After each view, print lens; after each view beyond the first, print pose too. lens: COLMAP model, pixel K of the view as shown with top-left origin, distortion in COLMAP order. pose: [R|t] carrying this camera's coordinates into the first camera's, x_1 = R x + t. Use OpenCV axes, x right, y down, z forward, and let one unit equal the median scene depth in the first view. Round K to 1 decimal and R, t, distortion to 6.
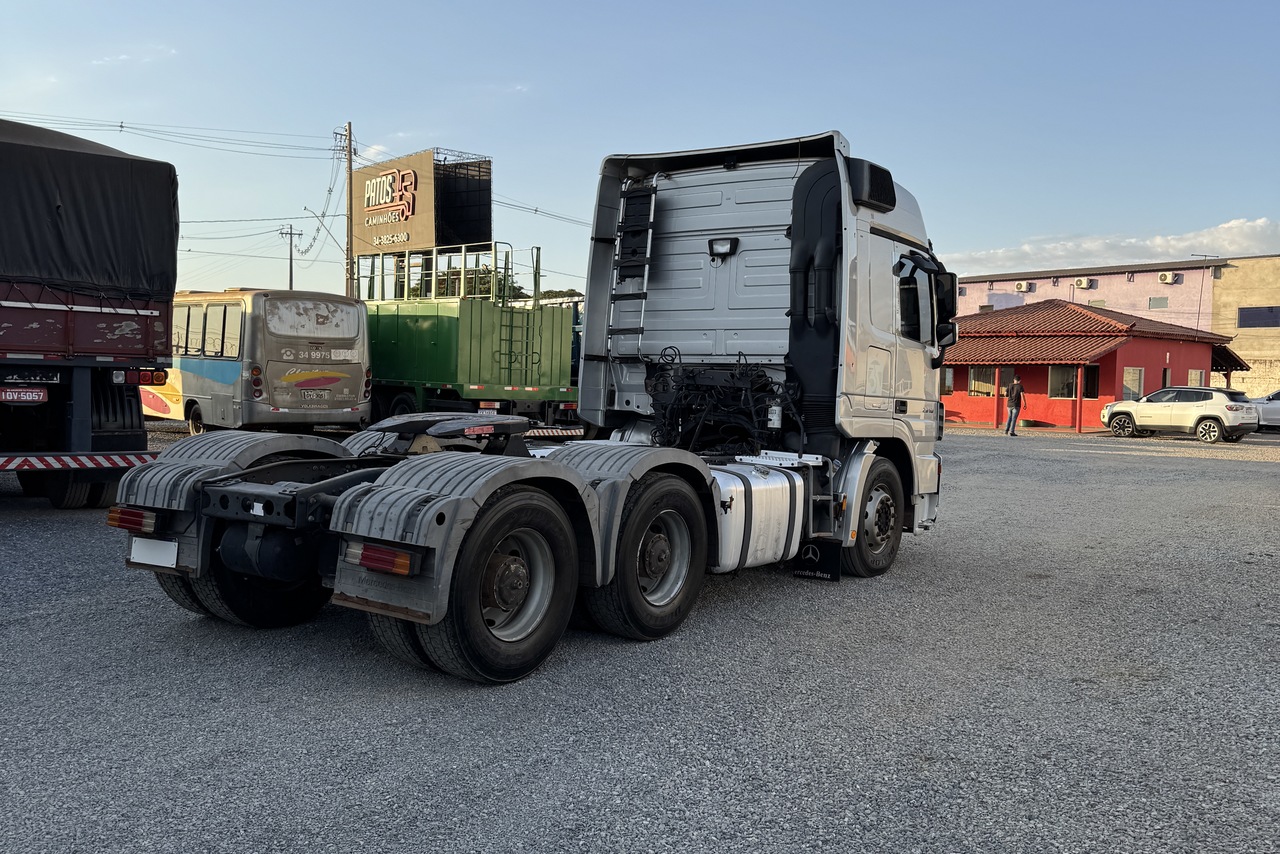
lens RADIAL K [[1189.2, 0, 640.0], [0, 1189.2, 427.0], [0, 0, 1]] dist [0.174710, -0.364708]
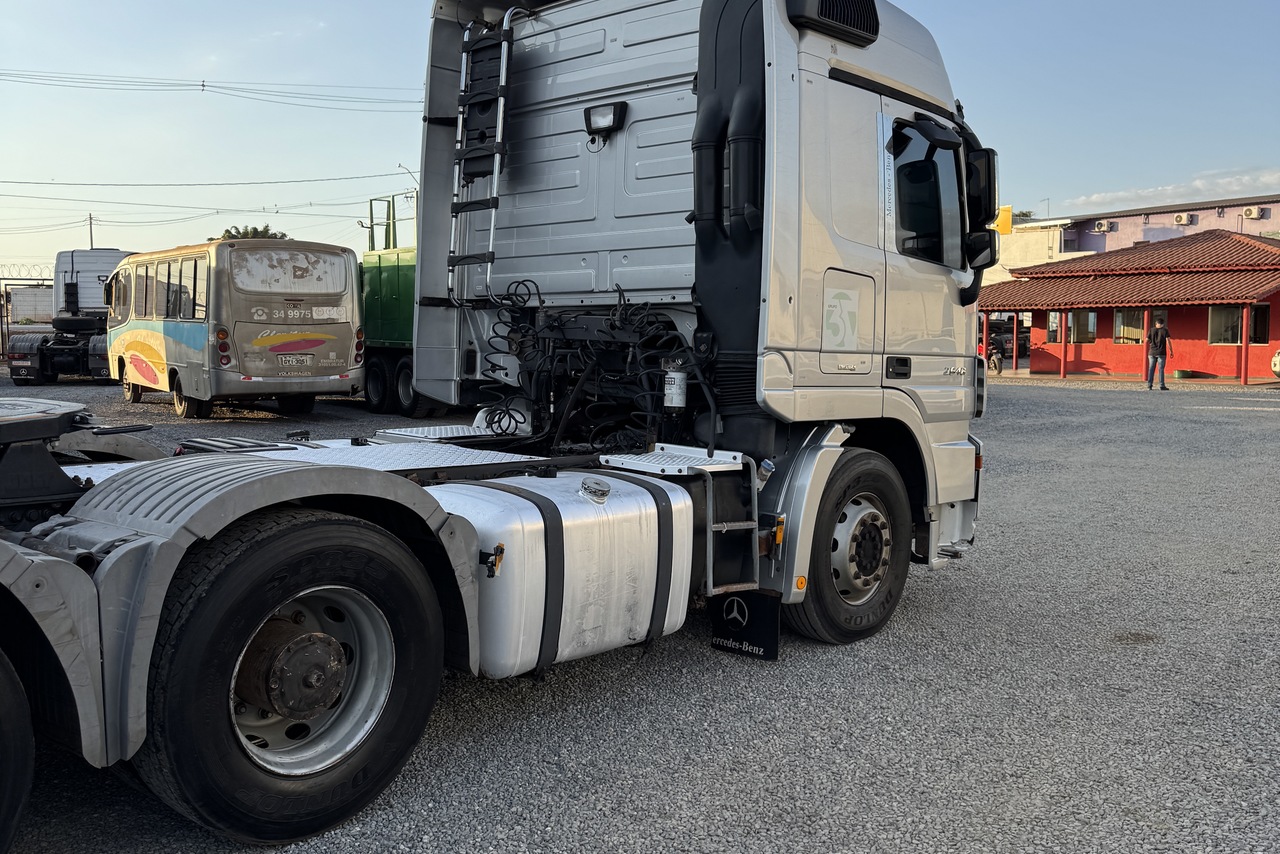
lens RADIAL K [[1187.6, 0, 632.5], [0, 1187.6, 420.0], [0, 0, 1]] dist [0.182241, -0.381003]
pose [[0.991914, -0.014027, -0.126138, 0.154130], [0.017820, 0.999421, 0.028991, -0.009833], [0.125658, -0.031004, 0.991589, 0.355409]]
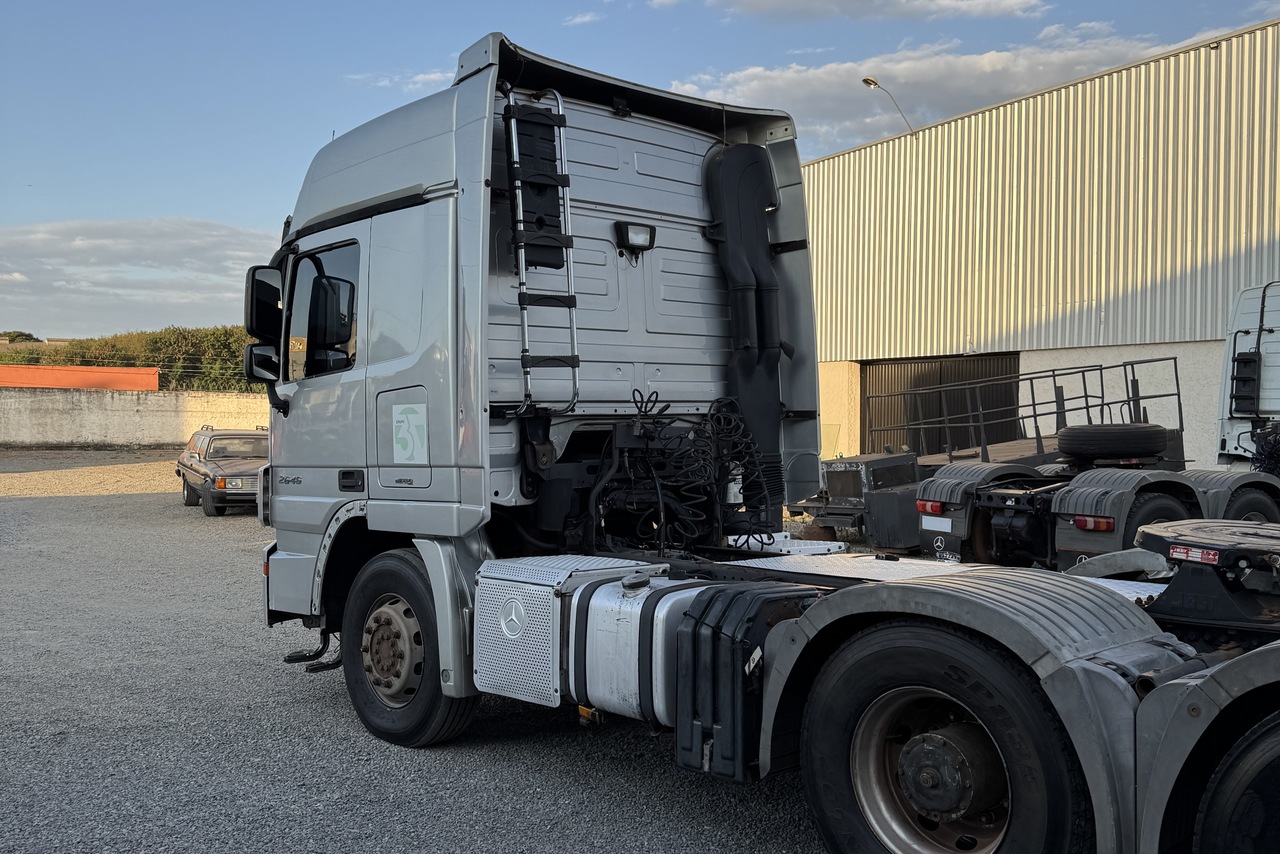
lens RADIAL K [[1189.2, 0, 640.0], [0, 1189.2, 427.0], [0, 0, 1]] dist [0.174710, -0.364708]
pose [[0.205993, -0.037035, 0.977852, -0.547951], [0.044774, 0.998594, 0.028388, -0.062392], [-0.977529, 0.037935, 0.207361, 0.829595]]
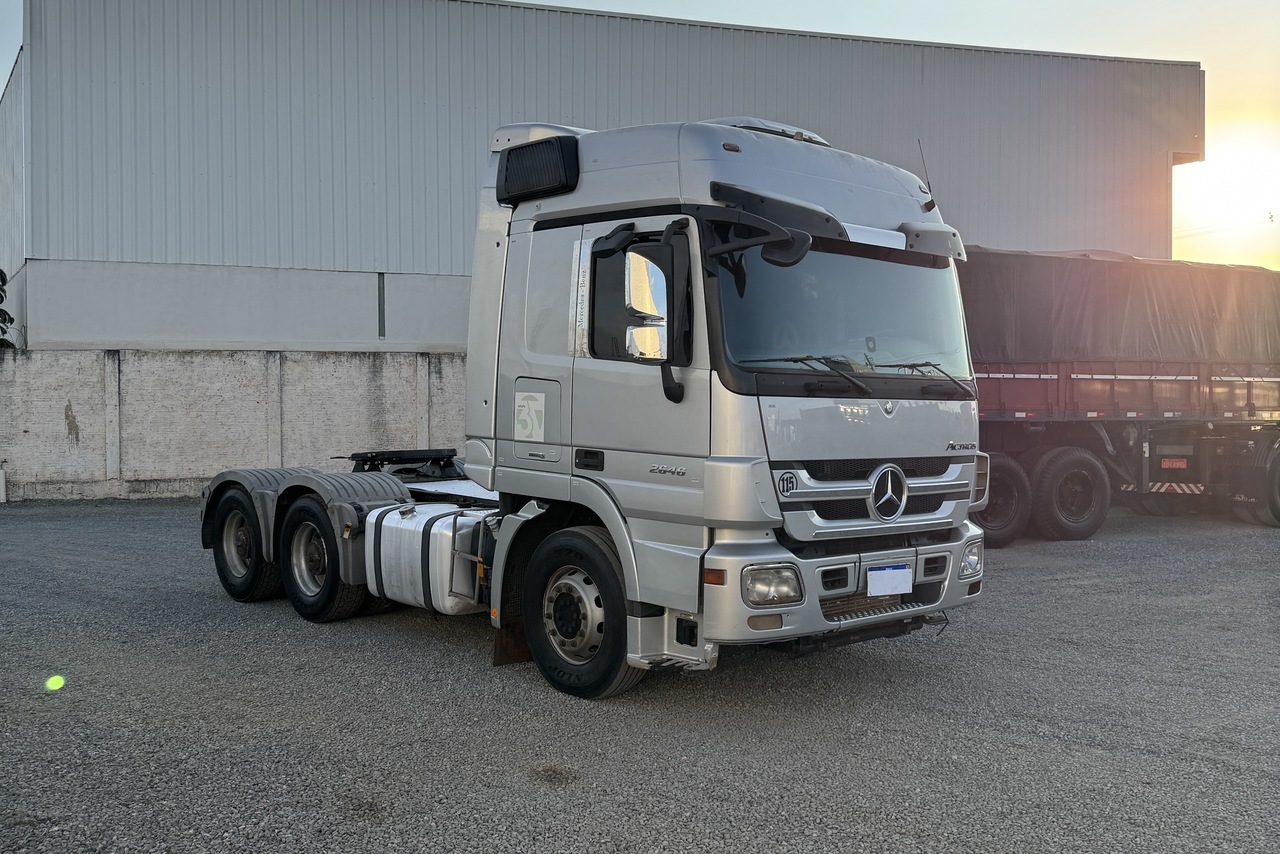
lens RADIAL K [[1189.2, 0, 640.0], [0, 1189.2, 427.0], [0, 0, 1]] dist [0.174710, -0.364708]
pose [[-0.231198, -0.011097, -0.972843, 0.847818], [-0.047025, 0.998894, -0.000219, -0.035530], [0.971770, 0.045698, -0.231464, 1.148472]]
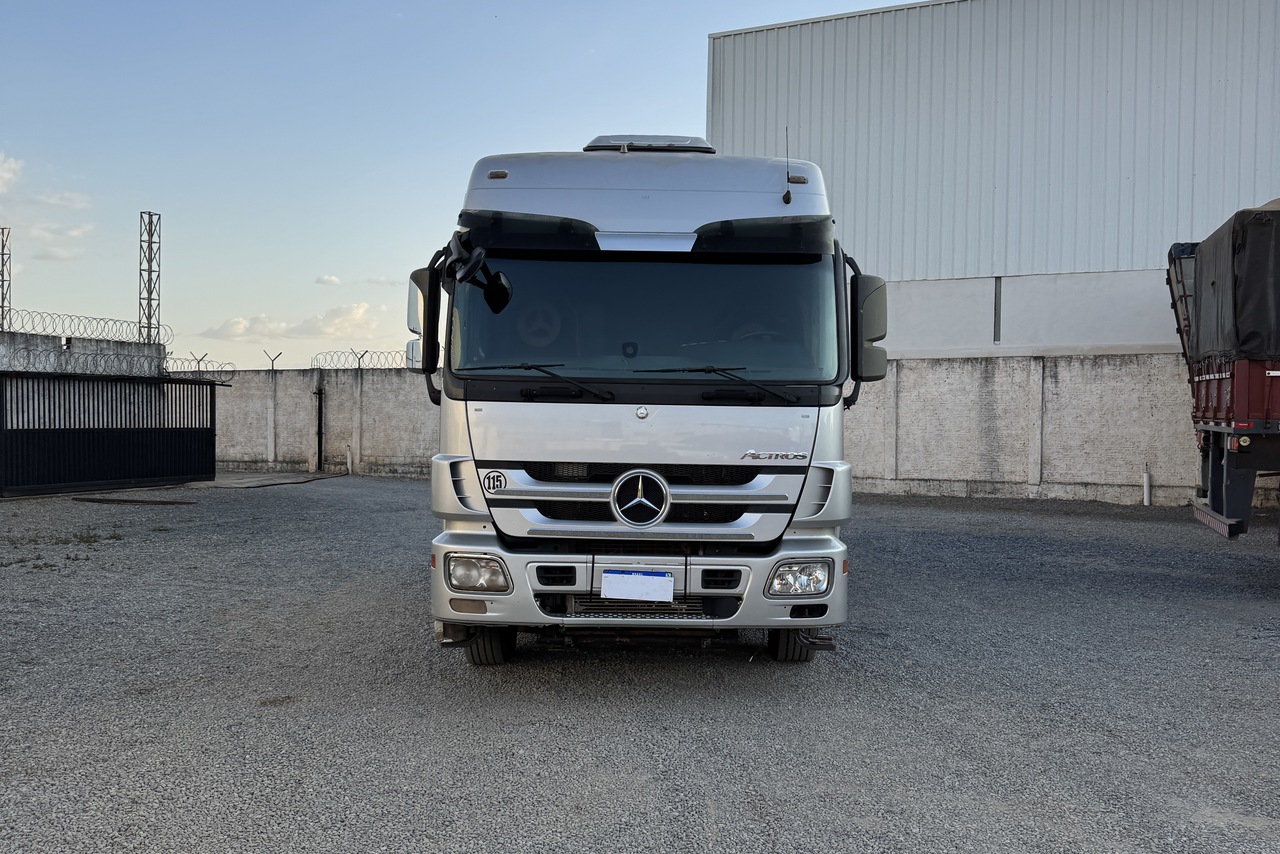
lens RADIAL K [[1189.2, 0, 640.0], [0, 1189.2, 427.0], [0, 0, 1]] dist [0.174710, -0.364708]
pose [[-0.835242, -0.025326, -0.549299, 0.537426], [-0.052875, 0.998009, 0.034385, -0.067229], [0.547335, 0.057764, -0.834918, 1.671006]]
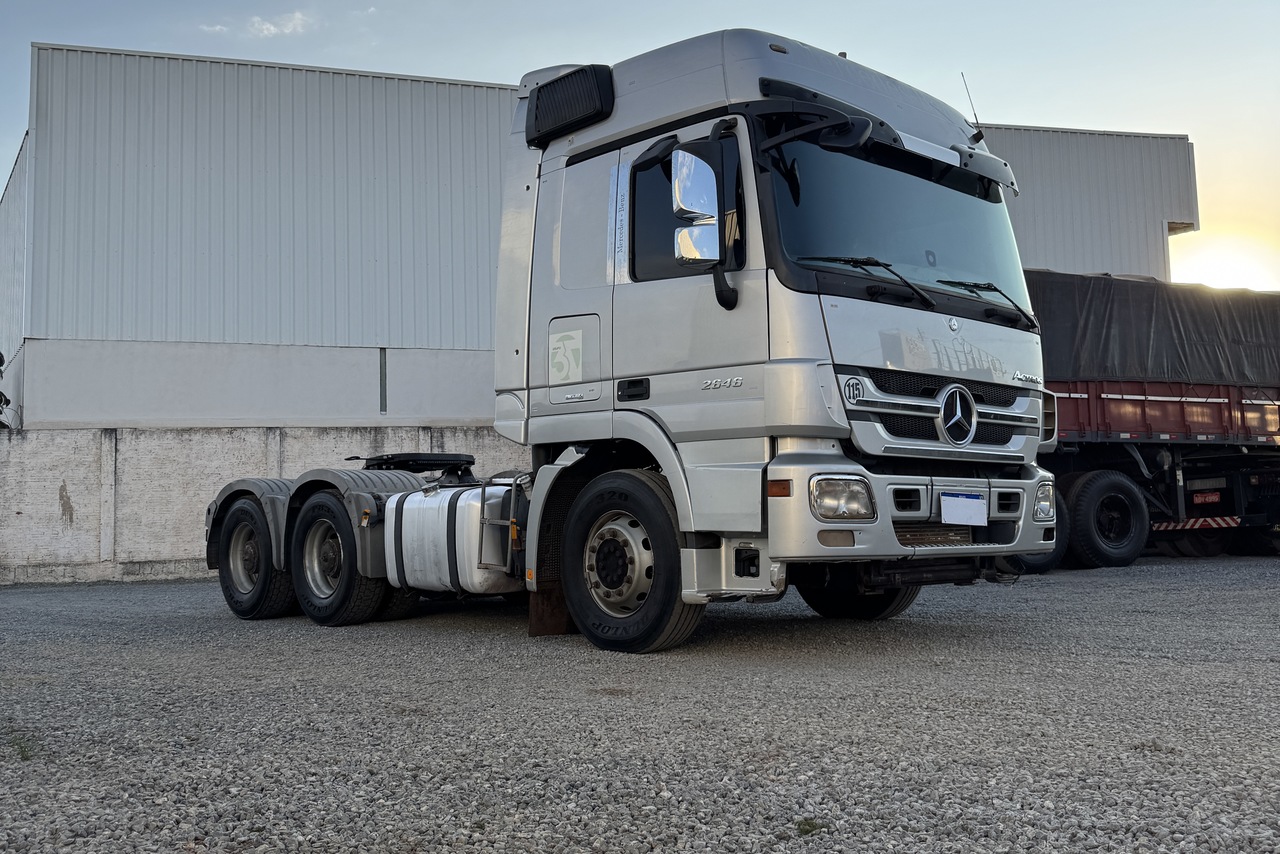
lens RADIAL K [[1187.6, 0, 632.5], [0, 1187.6, 420.0], [0, 0, 1]] dist [0.182241, -0.381003]
pose [[-0.231016, -0.111999, -0.966482, 0.805104], [-0.023800, 0.993706, -0.109465, 0.066752], [0.972659, -0.002286, -0.232227, 1.111766]]
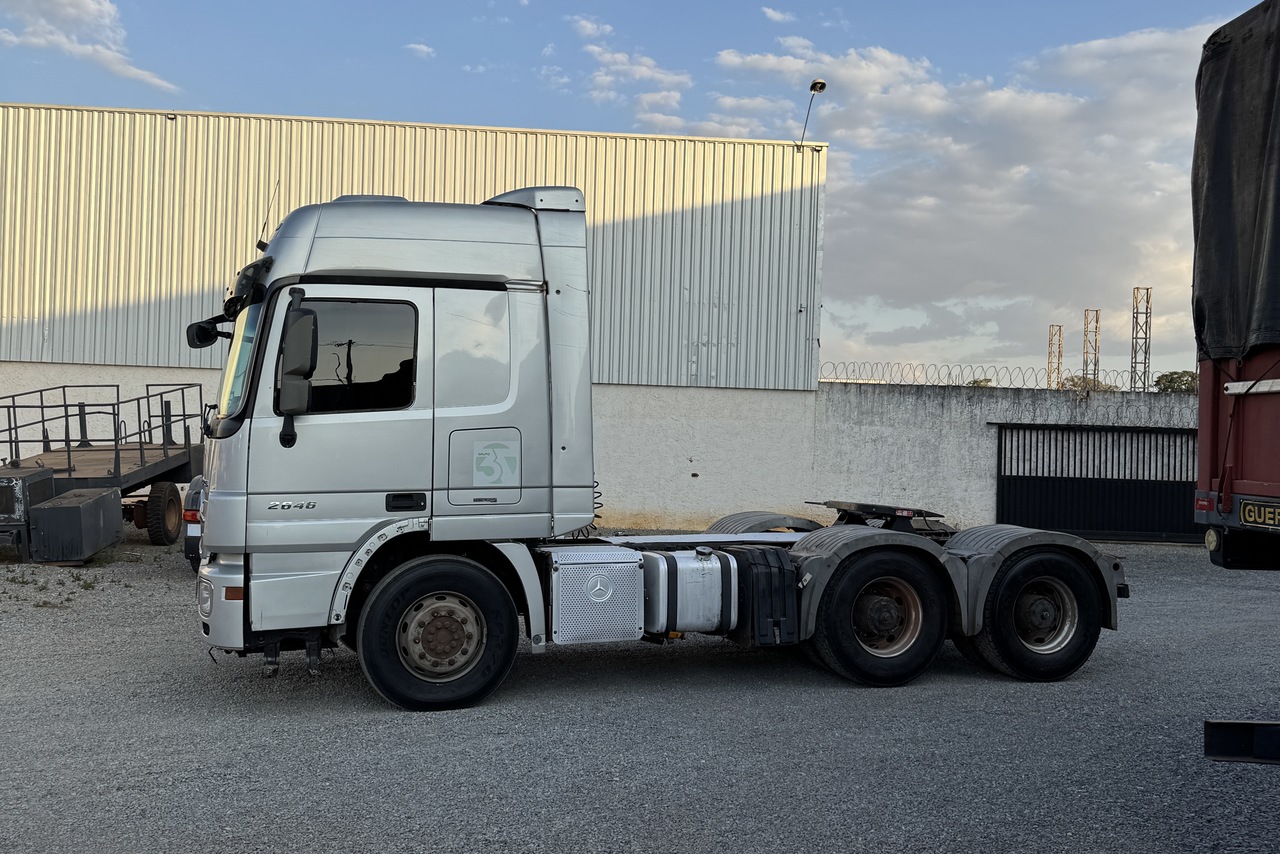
lens RADIAL K [[1189.2, 0, 640.0], [0, 1189.2, 427.0], [0, 0, 1]] dist [0.174710, -0.364708]
pose [[-0.800040, -0.041773, 0.598490, -0.530654], [-0.022832, 0.998970, 0.039204, -0.101870], [-0.599512, 0.017700, -0.800170, 1.598365]]
